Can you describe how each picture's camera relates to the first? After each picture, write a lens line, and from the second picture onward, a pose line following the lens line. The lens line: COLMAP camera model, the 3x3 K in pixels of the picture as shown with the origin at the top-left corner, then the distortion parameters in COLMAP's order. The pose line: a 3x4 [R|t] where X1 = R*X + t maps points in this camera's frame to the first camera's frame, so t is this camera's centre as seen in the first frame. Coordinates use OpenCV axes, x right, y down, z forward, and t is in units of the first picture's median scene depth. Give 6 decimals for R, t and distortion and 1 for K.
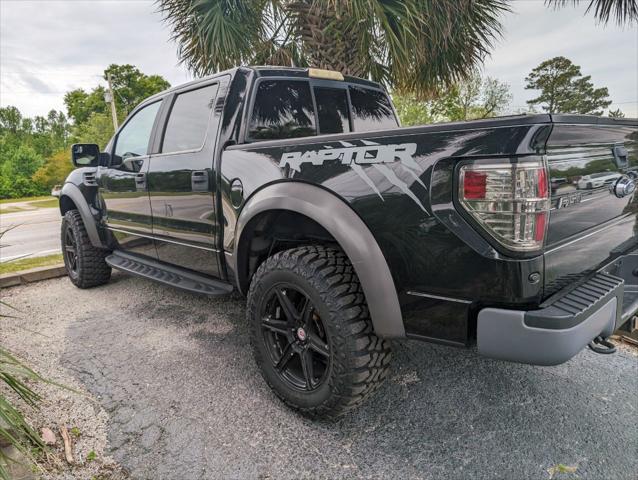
lens RADIAL K [[458.3, 0, 317.7], [0, 458.3, 232.2], [0, 0, 1]] dist [0.022933, -0.013226]
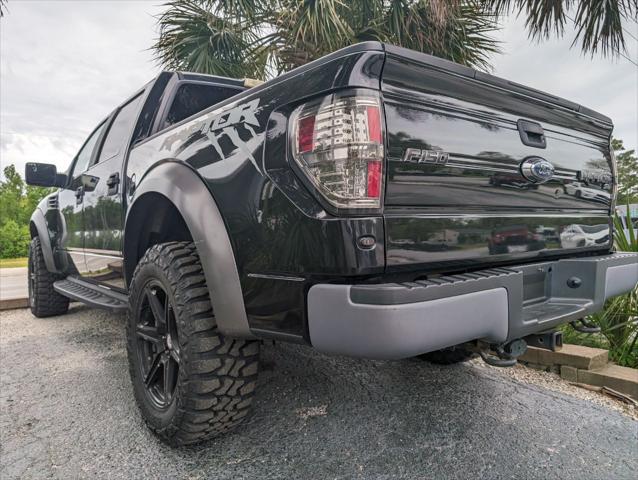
lens RADIAL K [[458.3, 0, 316.0], [0, 458.3, 239.7], [0, 0, 1]] dist [0.022933, -0.013226]
pose [[0.995749, 0.028850, -0.087476, 0.273776], [-0.040299, 0.990418, -0.132088, 0.121439], [0.082827, 0.135052, 0.987371, 0.132415]]
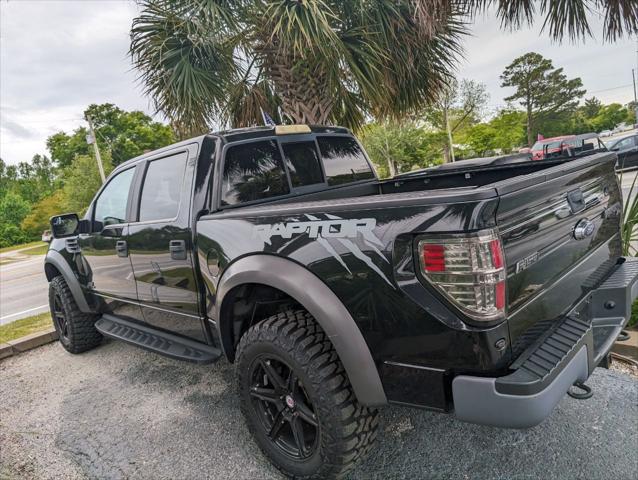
lens RADIAL K [[458.3, 0, 320.6], [0, 458.3, 232.5], [0, 0, 1]] dist [0.022933, -0.013226]
pose [[0.994301, -0.105132, 0.017660, 0.047293], [0.105613, 0.993985, -0.028983, -0.098946], [-0.014507, 0.030683, 0.999424, -0.019496]]
